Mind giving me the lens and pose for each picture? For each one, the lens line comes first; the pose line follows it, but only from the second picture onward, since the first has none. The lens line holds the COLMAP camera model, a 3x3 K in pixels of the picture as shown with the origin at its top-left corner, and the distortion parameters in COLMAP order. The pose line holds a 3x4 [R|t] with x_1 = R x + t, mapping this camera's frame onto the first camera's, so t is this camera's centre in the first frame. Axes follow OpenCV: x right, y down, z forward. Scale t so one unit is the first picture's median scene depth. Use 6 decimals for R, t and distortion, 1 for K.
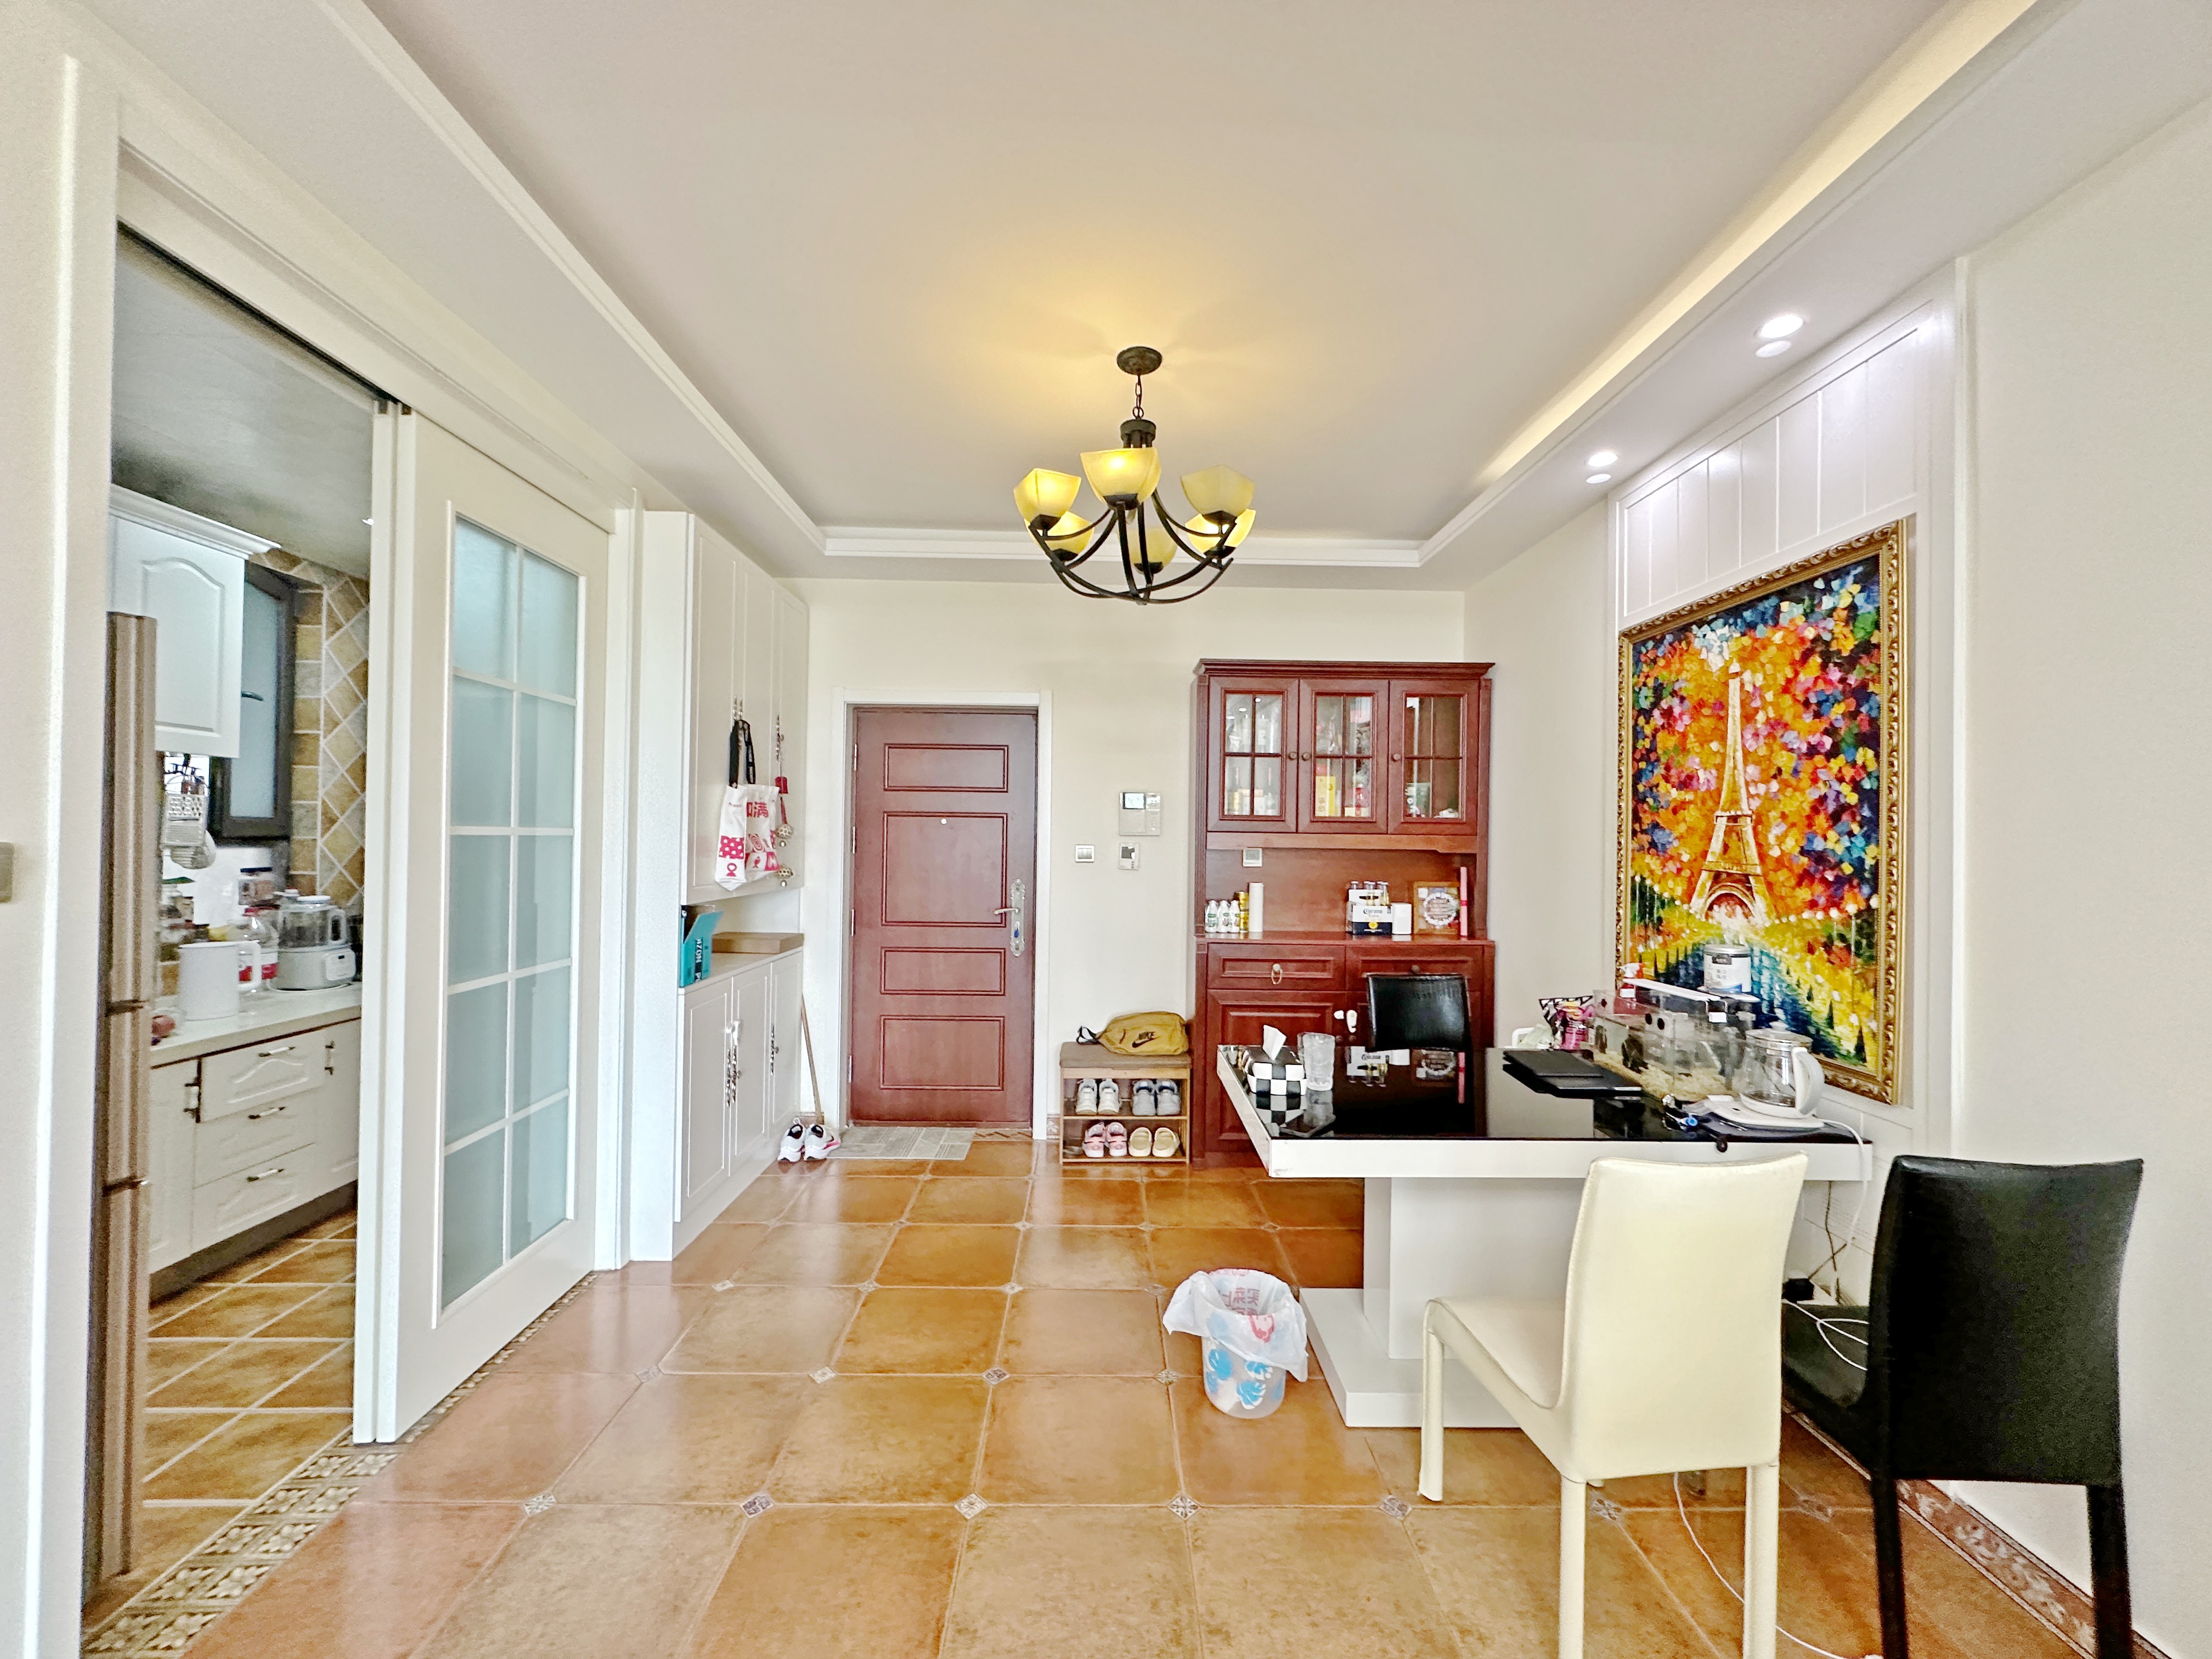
lens RADIAL K [[886.9, 0, 1111.7], [0, 886.9, 832.9], [0, 0, 1]] dist [0.001079, -0.000135]
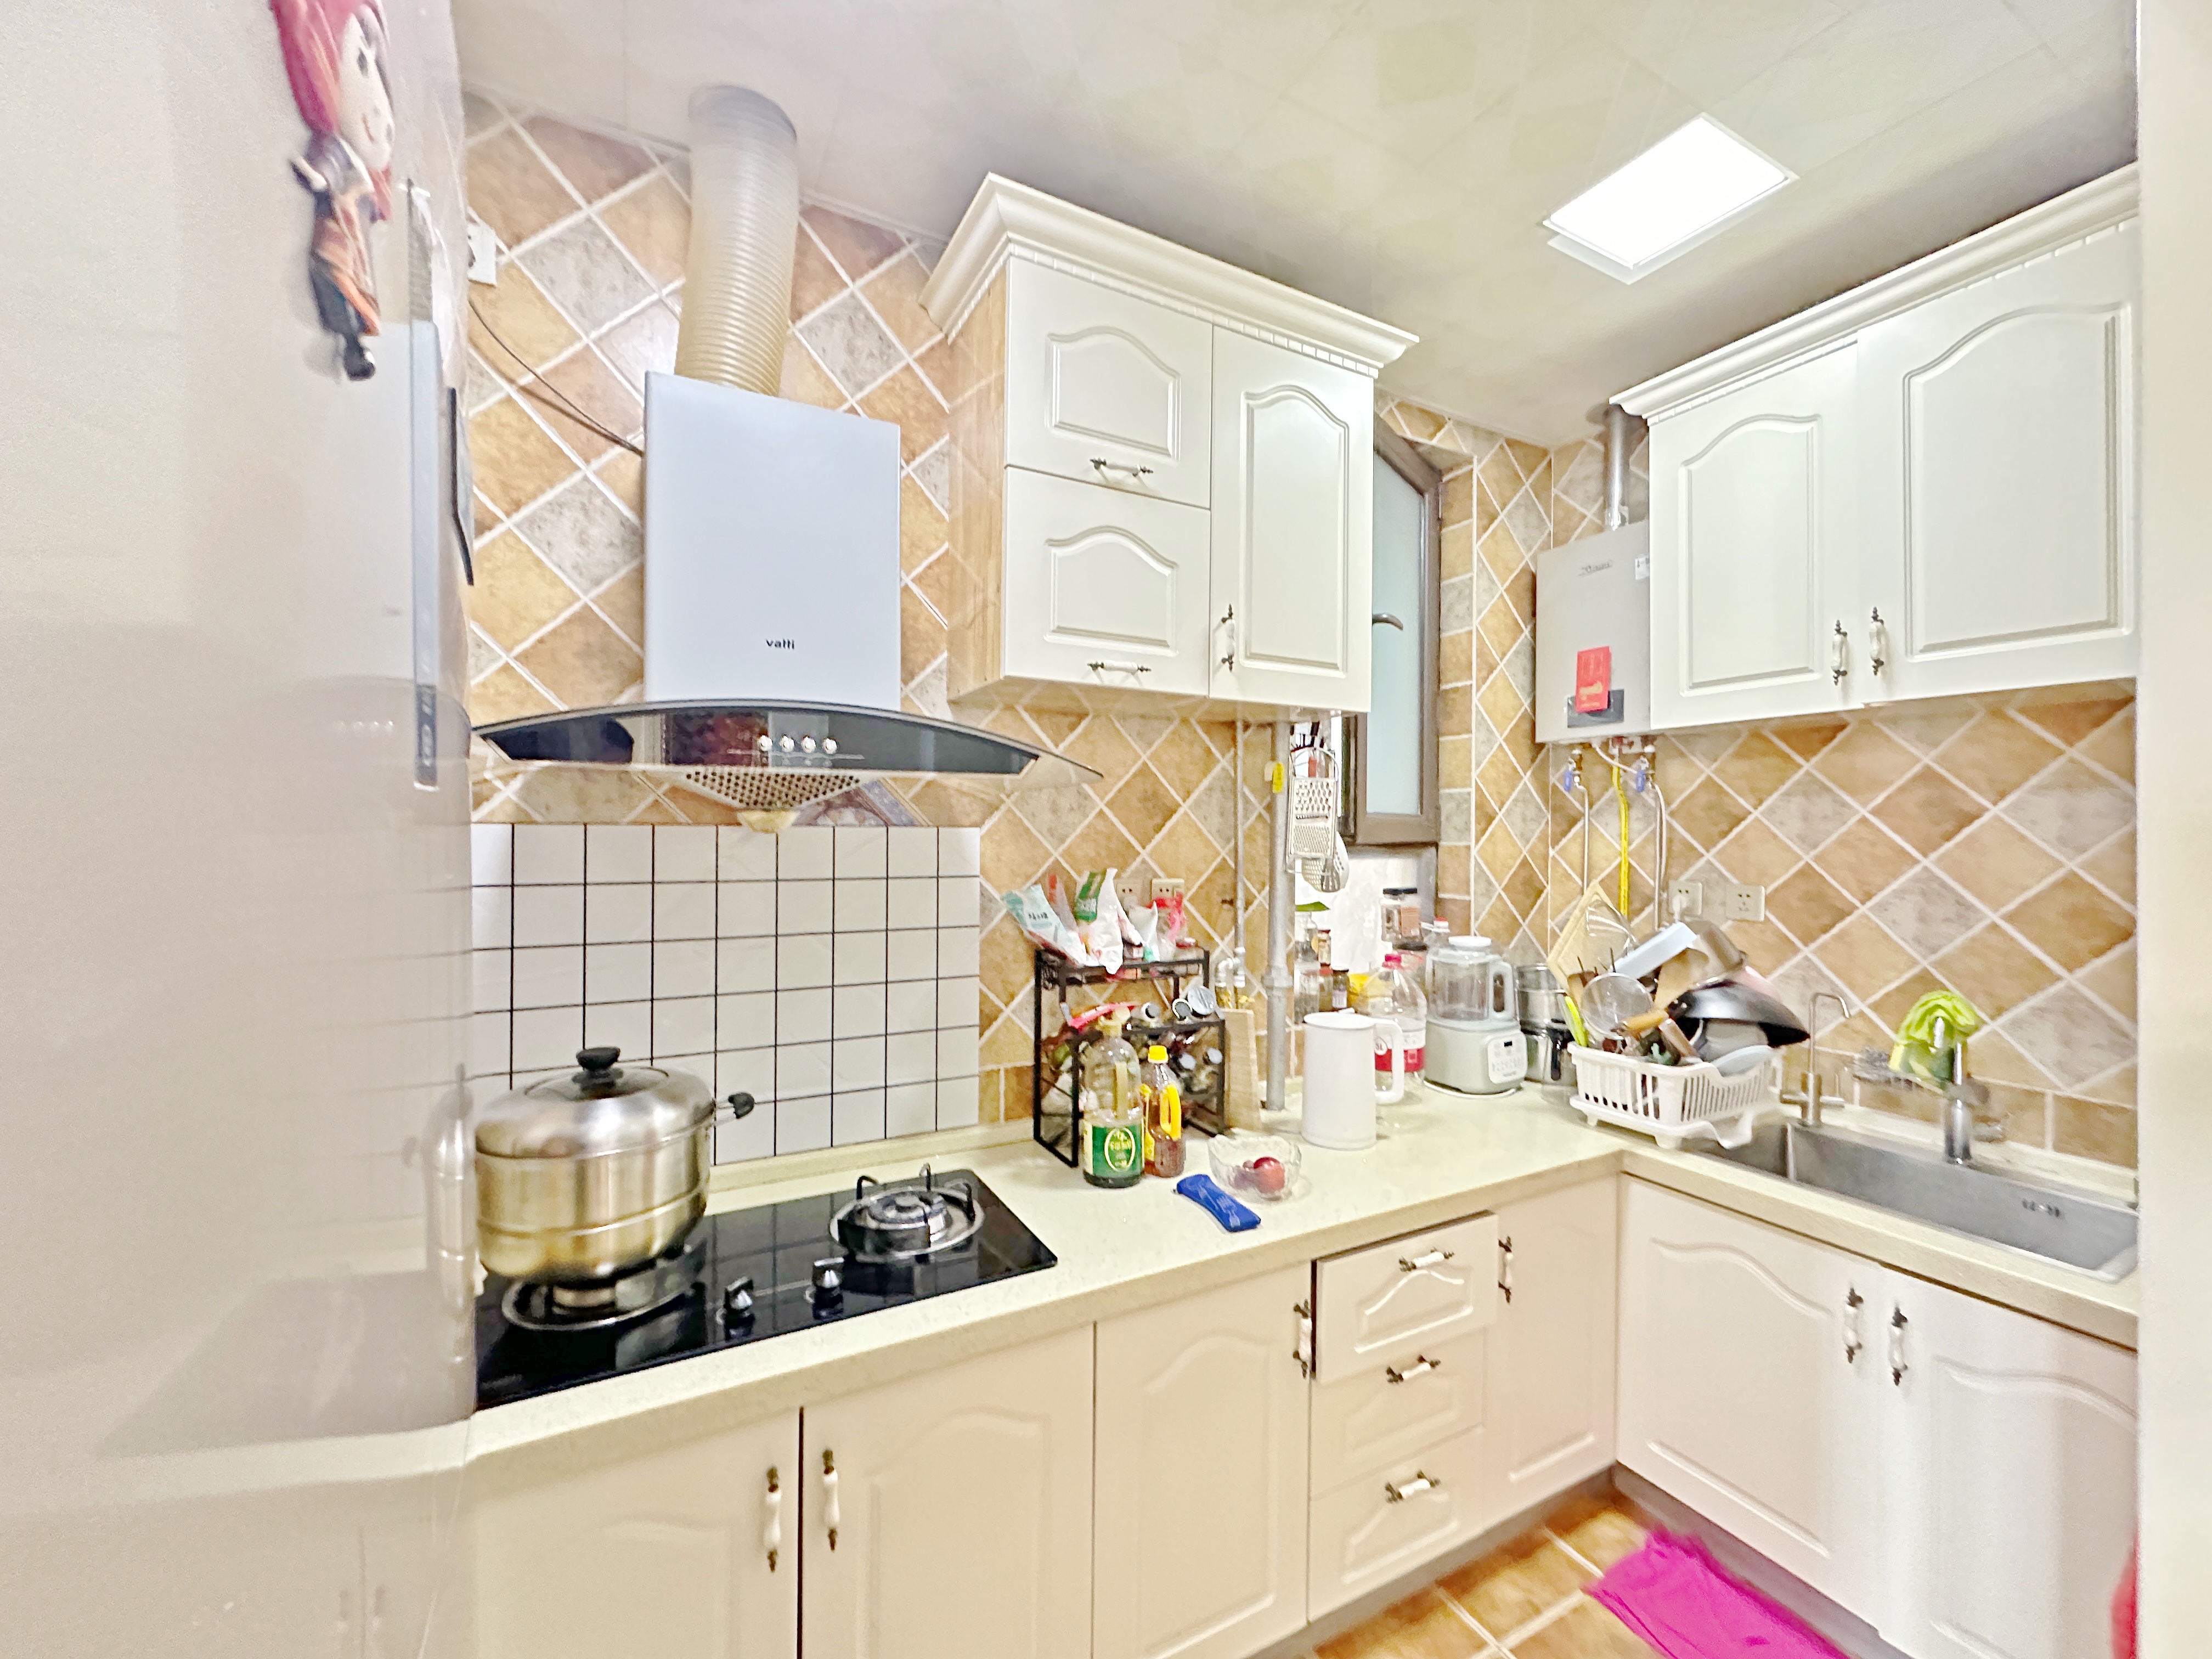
lens RADIAL K [[886.9, 0, 1109.4], [0, 886.9, 834.0], [0, 0, 1]] dist [0.001079, -0.000135]
pose [[0.456212, -0.013192, -0.889773, -0.474741], [0.009401, 0.999906, -0.010005, 0.002359], [0.889821, -0.003800, 0.456293, 0.507717]]
